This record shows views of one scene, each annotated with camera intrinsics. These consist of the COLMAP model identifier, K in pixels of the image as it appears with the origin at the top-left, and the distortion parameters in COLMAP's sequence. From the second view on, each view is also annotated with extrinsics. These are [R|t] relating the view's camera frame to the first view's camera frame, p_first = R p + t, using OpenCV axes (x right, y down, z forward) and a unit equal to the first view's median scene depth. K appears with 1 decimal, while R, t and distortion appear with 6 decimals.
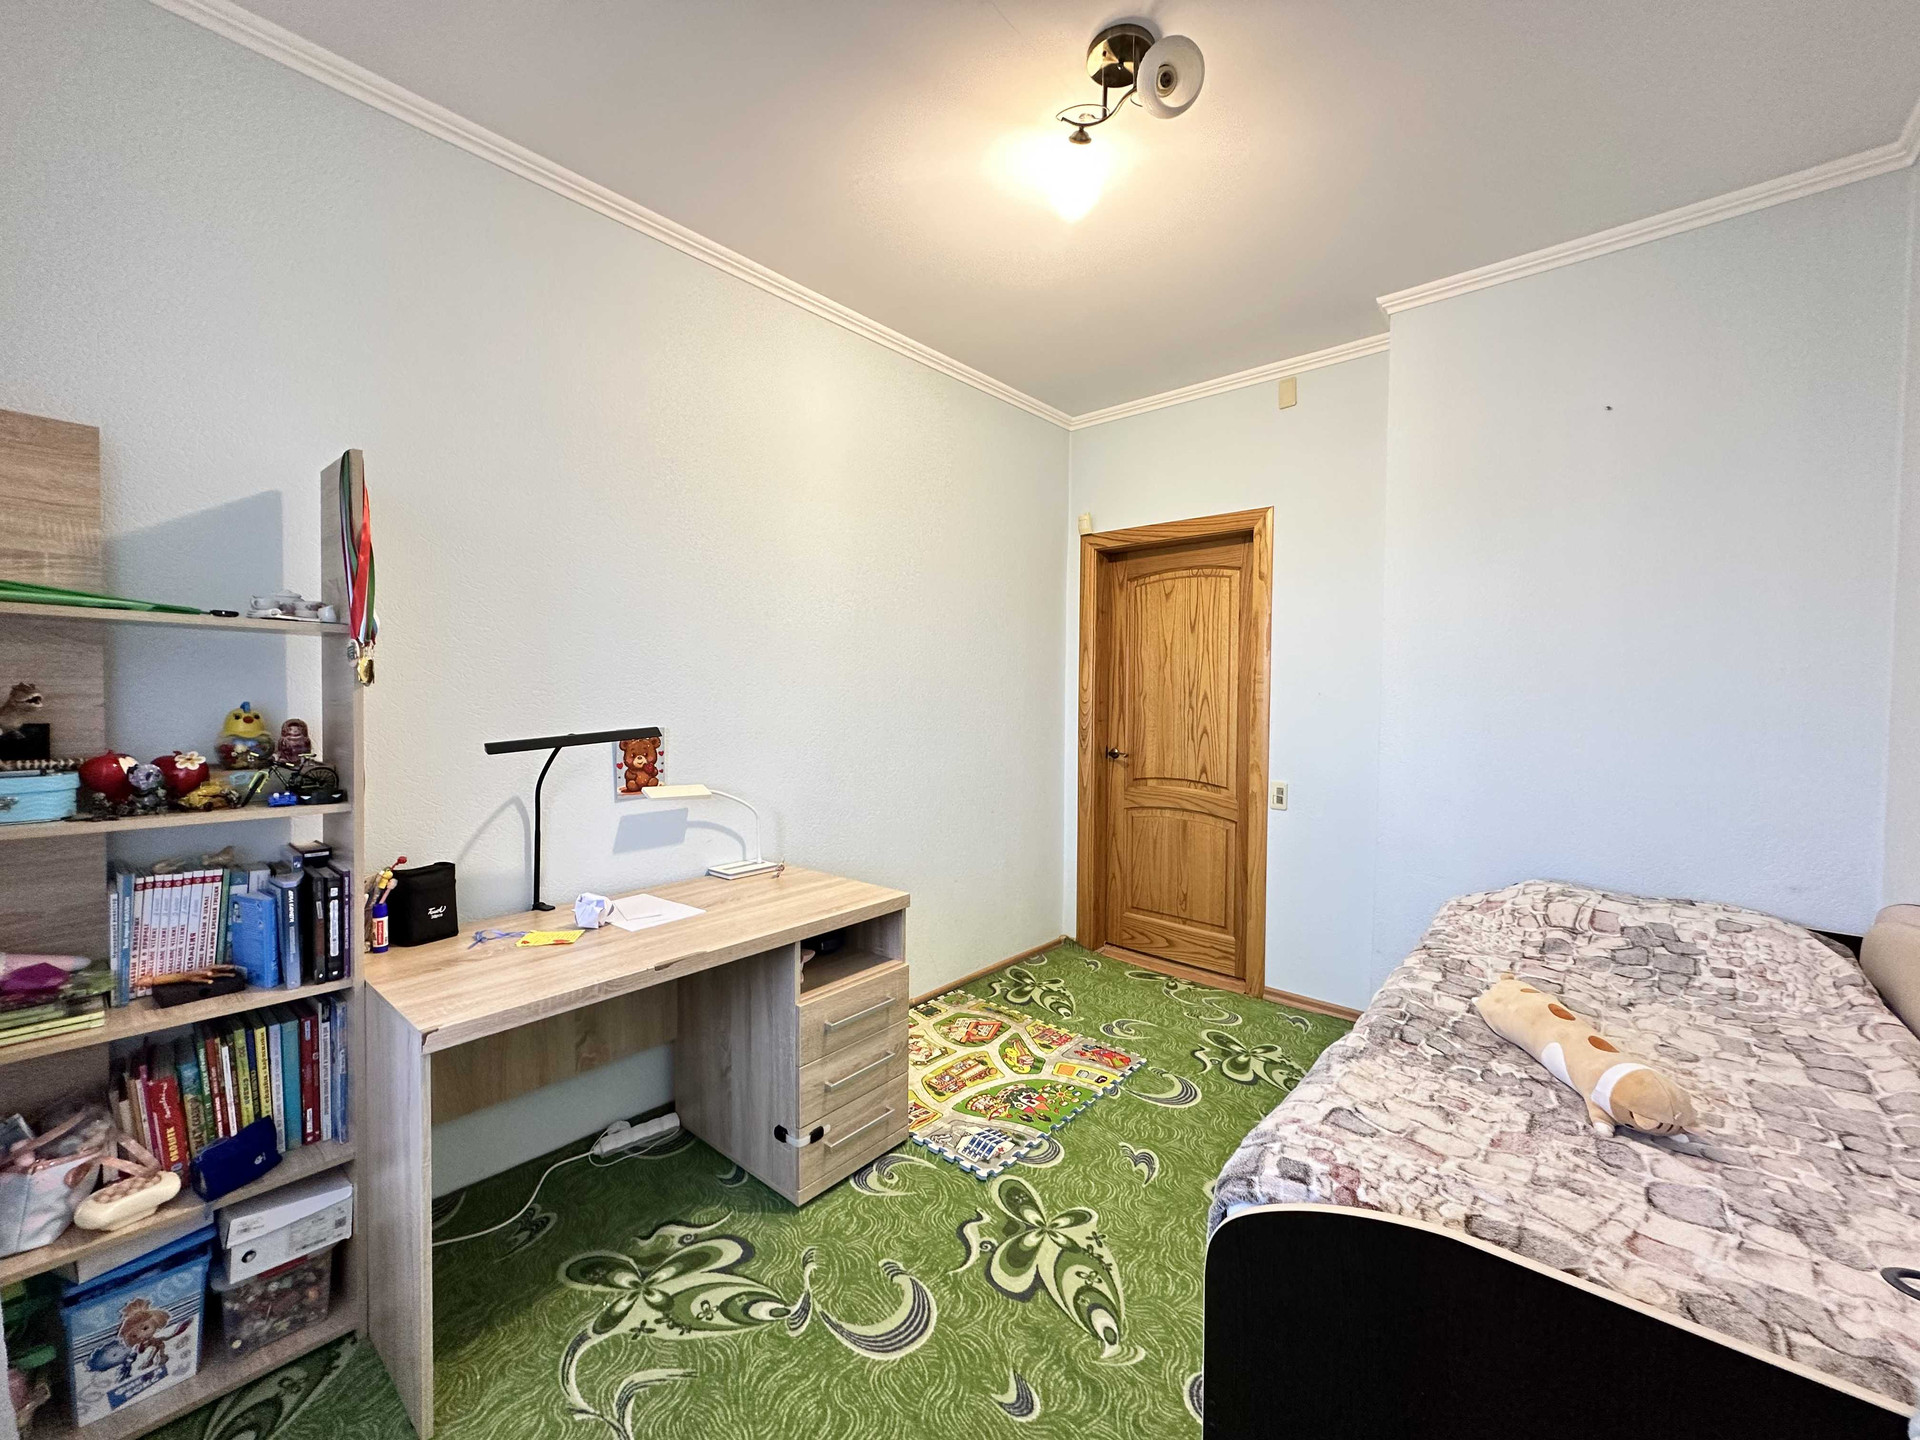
lens RADIAL K [[770.1, 0, 959.0], [0, 770.1, 713.4], [0, 0, 1]] dist [0.001909, 0.000771]
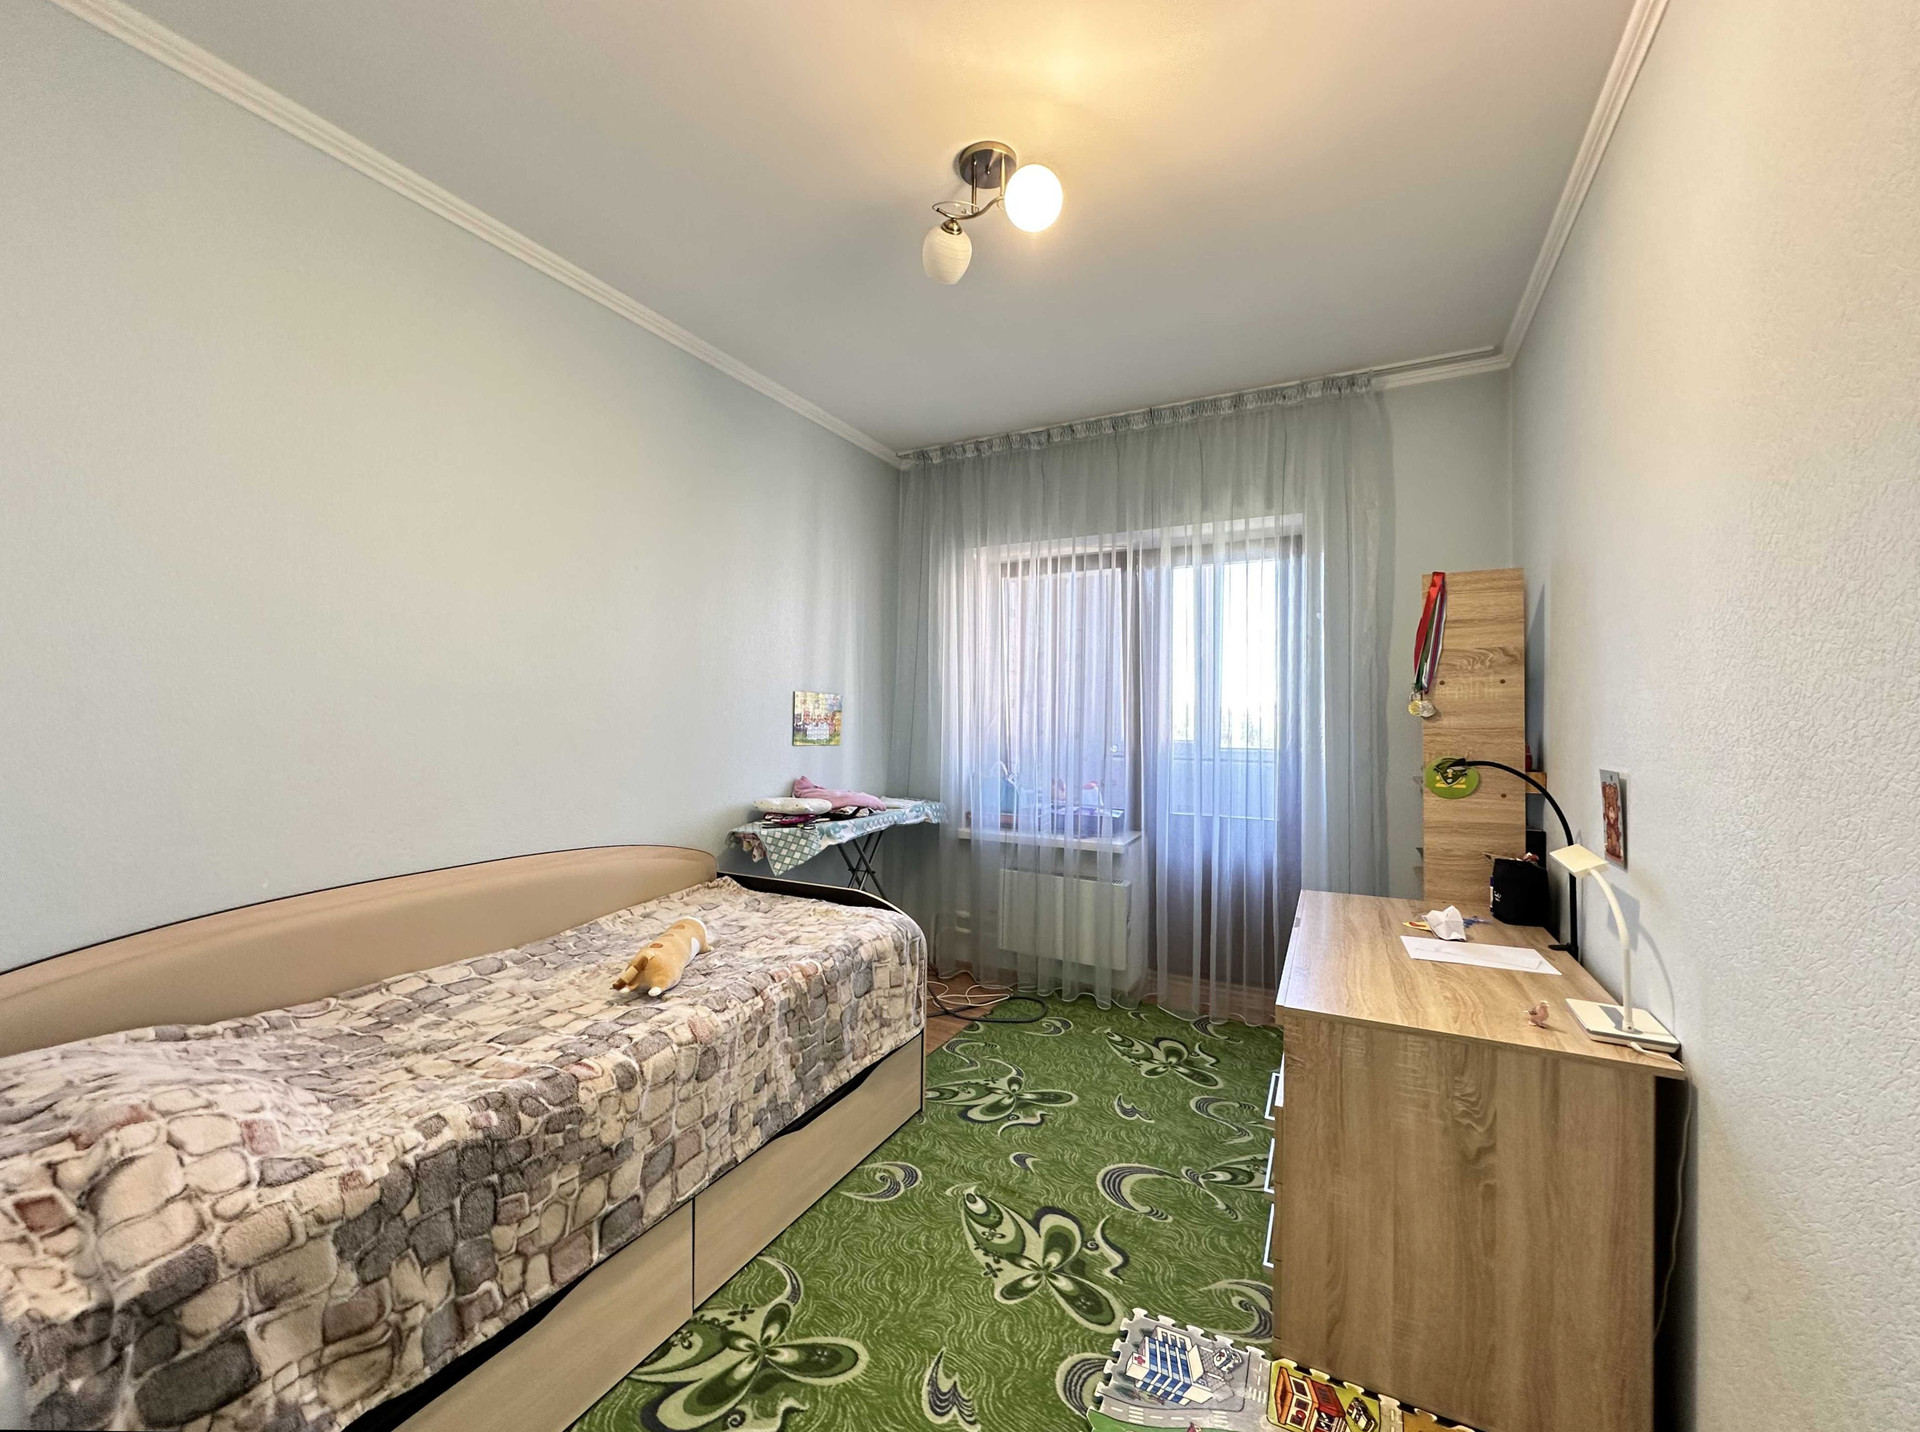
lens RADIAL K [[770.1, 0, 958.5], [0, 770.1, 716.2], [0, 0, 1]] dist [0.001909, 0.000771]
pose [[-0.971012, -0.015573, -0.238522, 0.473439], [-0.021164, 0.999558, 0.020897, -0.044525], [0.238091, 0.025339, -0.970912, 1.958584]]
